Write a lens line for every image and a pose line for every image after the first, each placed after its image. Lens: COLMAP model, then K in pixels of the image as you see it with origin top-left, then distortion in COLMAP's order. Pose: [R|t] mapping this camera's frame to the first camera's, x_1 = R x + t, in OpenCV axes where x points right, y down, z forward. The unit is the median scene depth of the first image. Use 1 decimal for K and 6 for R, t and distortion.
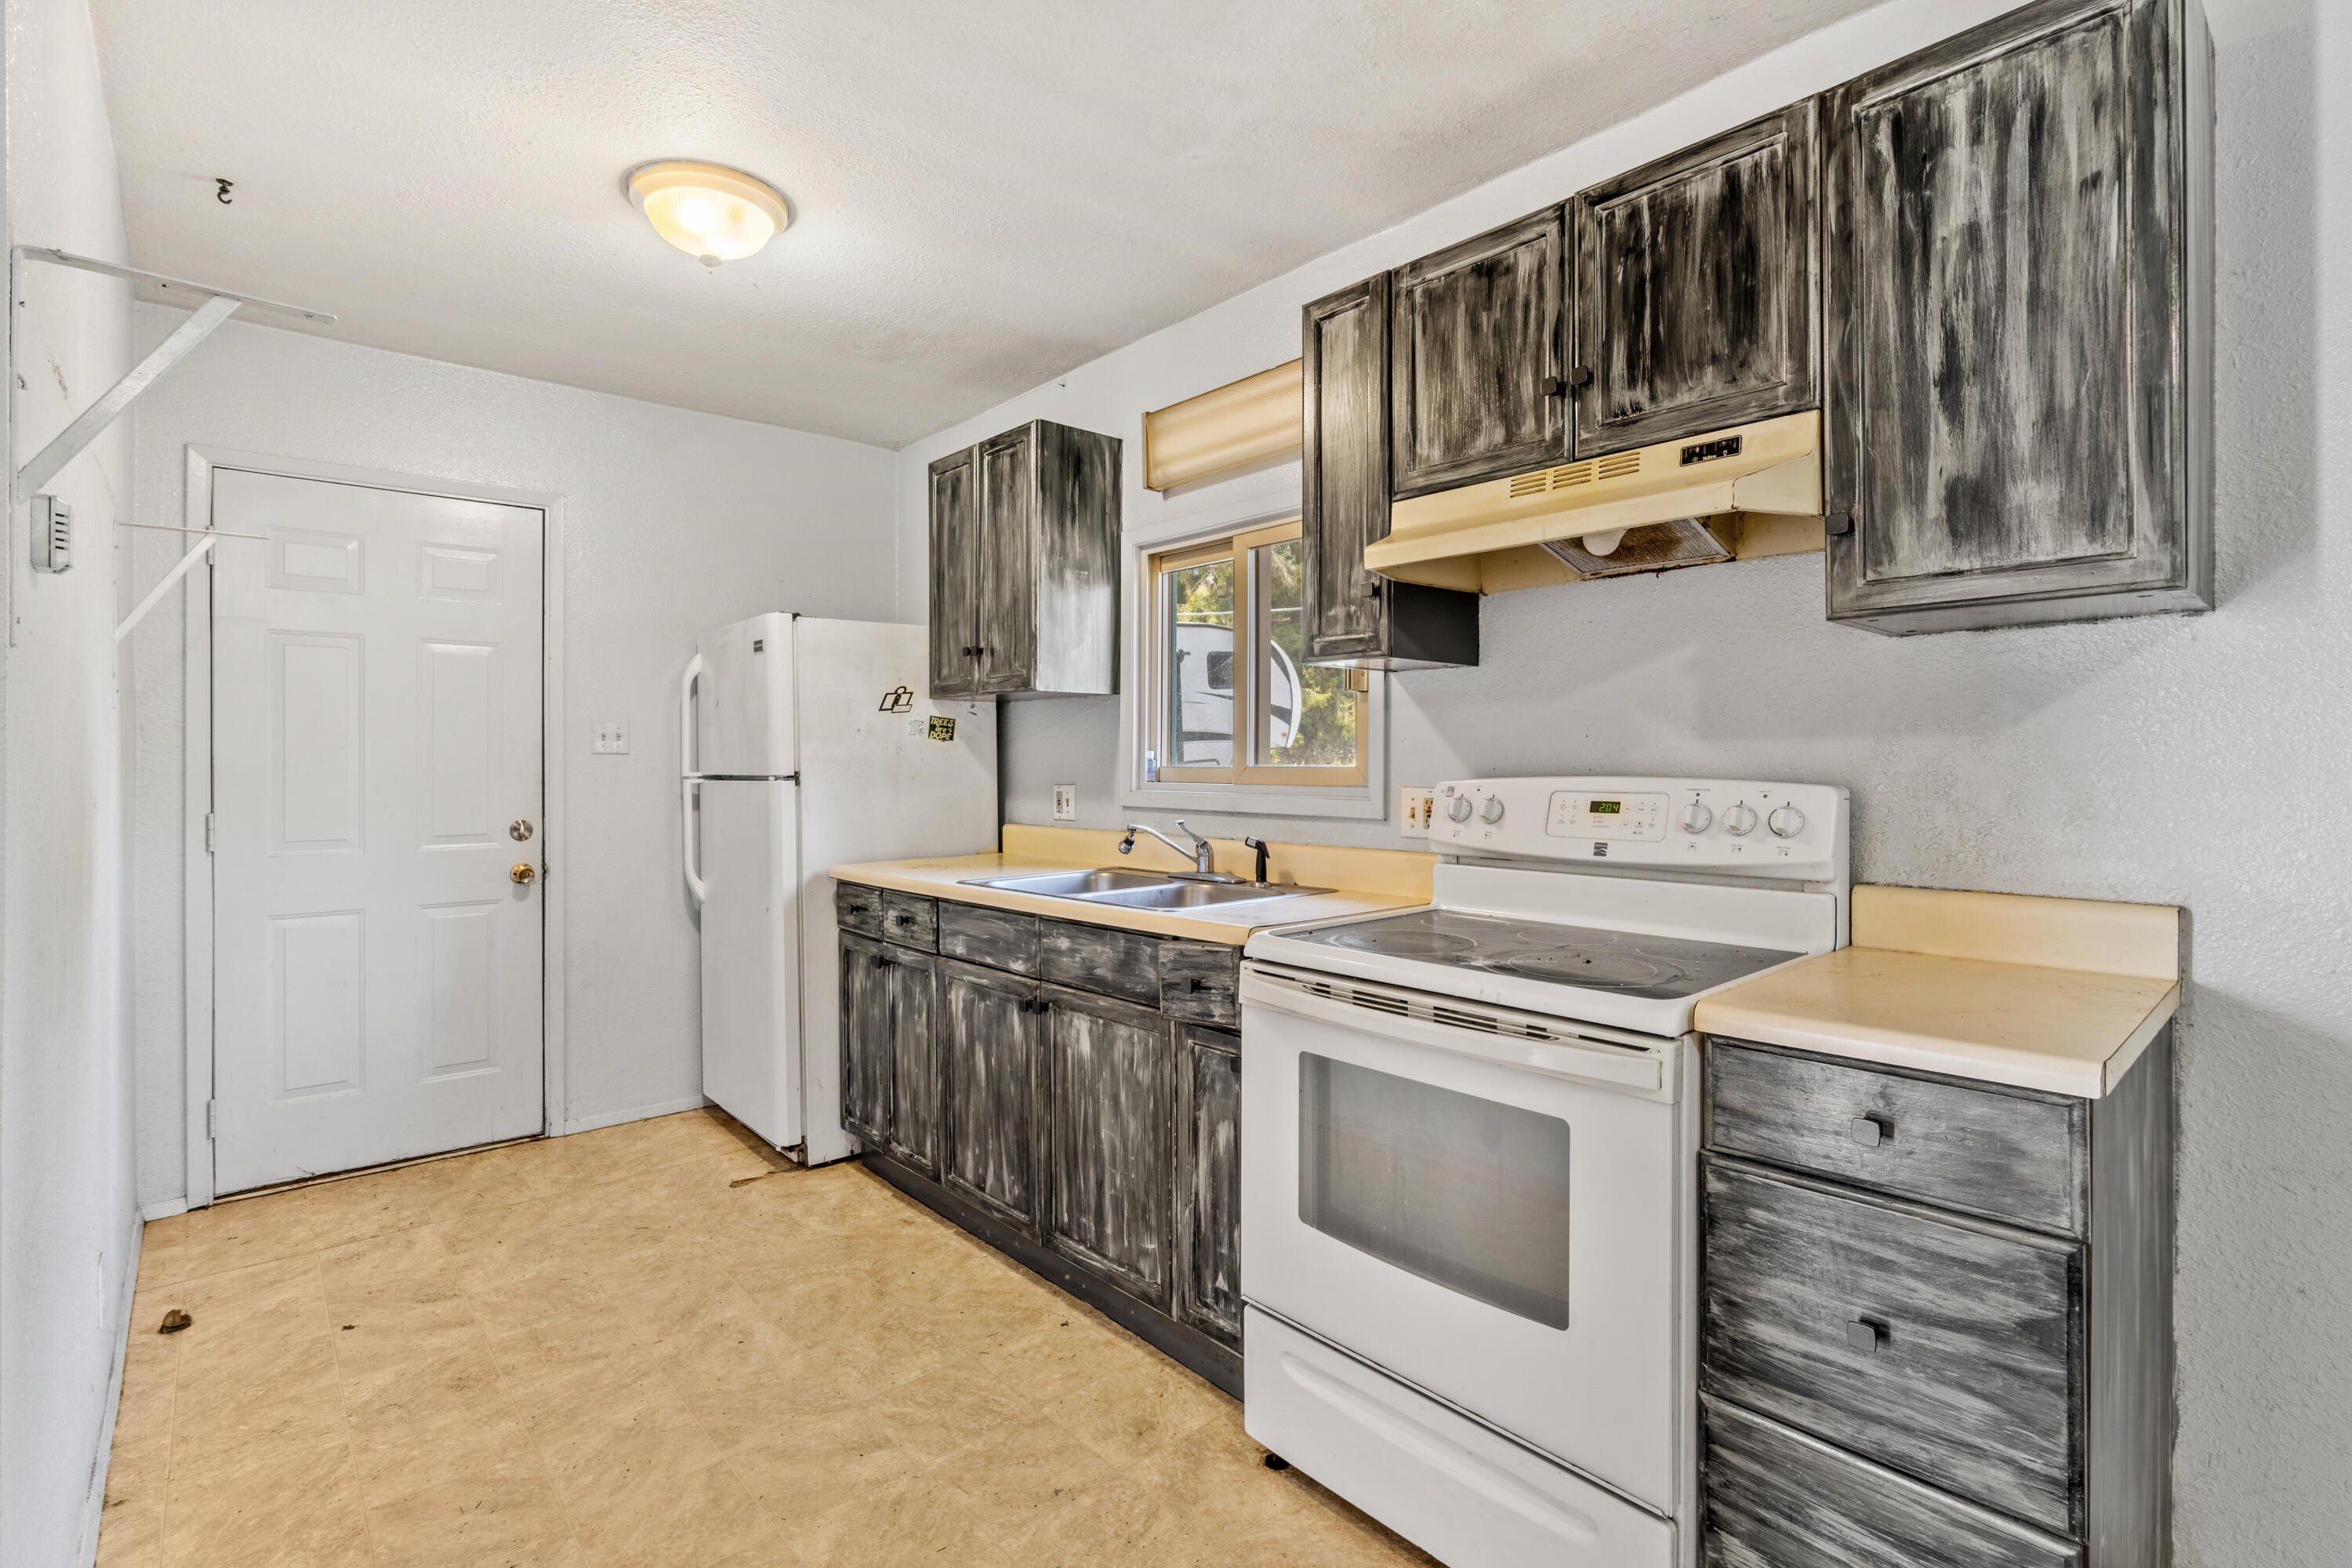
lens RADIAL K [[1077.6, 0, 1179.5], [0, 1077.6, 770.7], [0, 0, 1]] dist [0.004539, 0.000236]
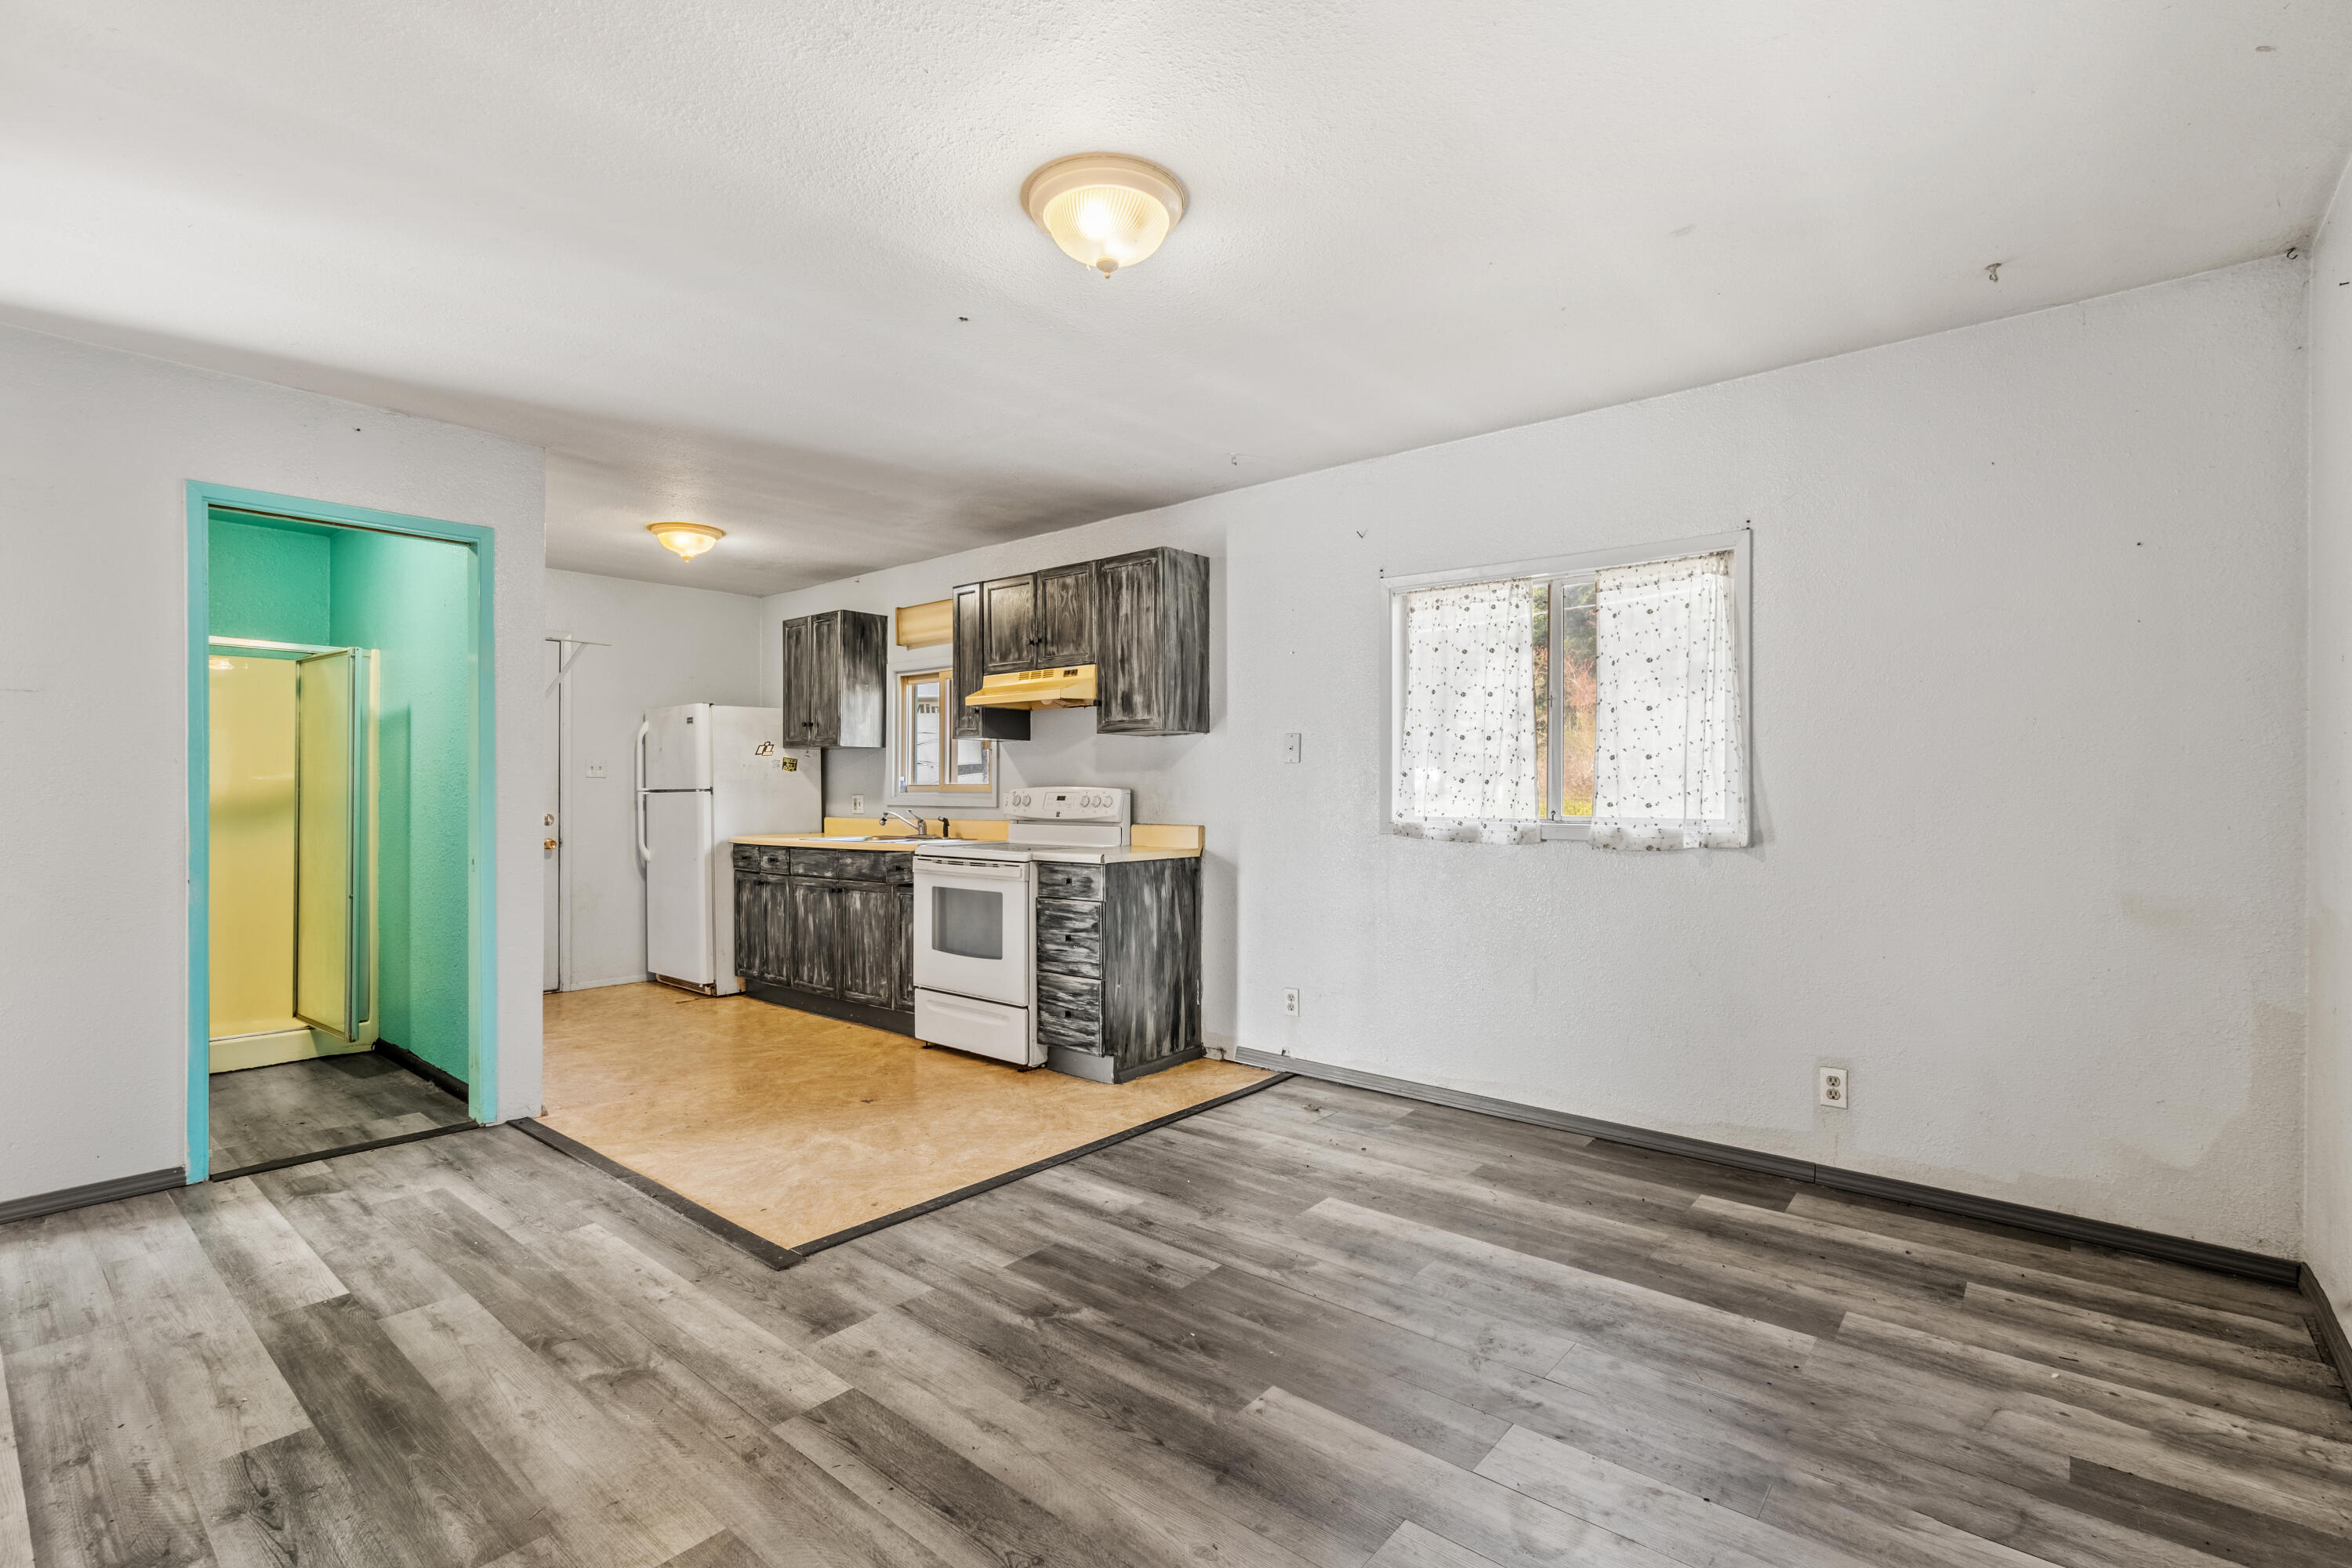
lens RADIAL K [[1077.6, 0, 1173.1], [0, 1077.6, 792.3], [0, 0, 1]] dist [0.004539, 0.000236]
pose [[0.990627, 0.000337, 0.136594, 0.218622], [0.000610, 0.999976, -0.006889, 0.026816], [-0.136593, 0.006908, 0.990603, -1.132657]]
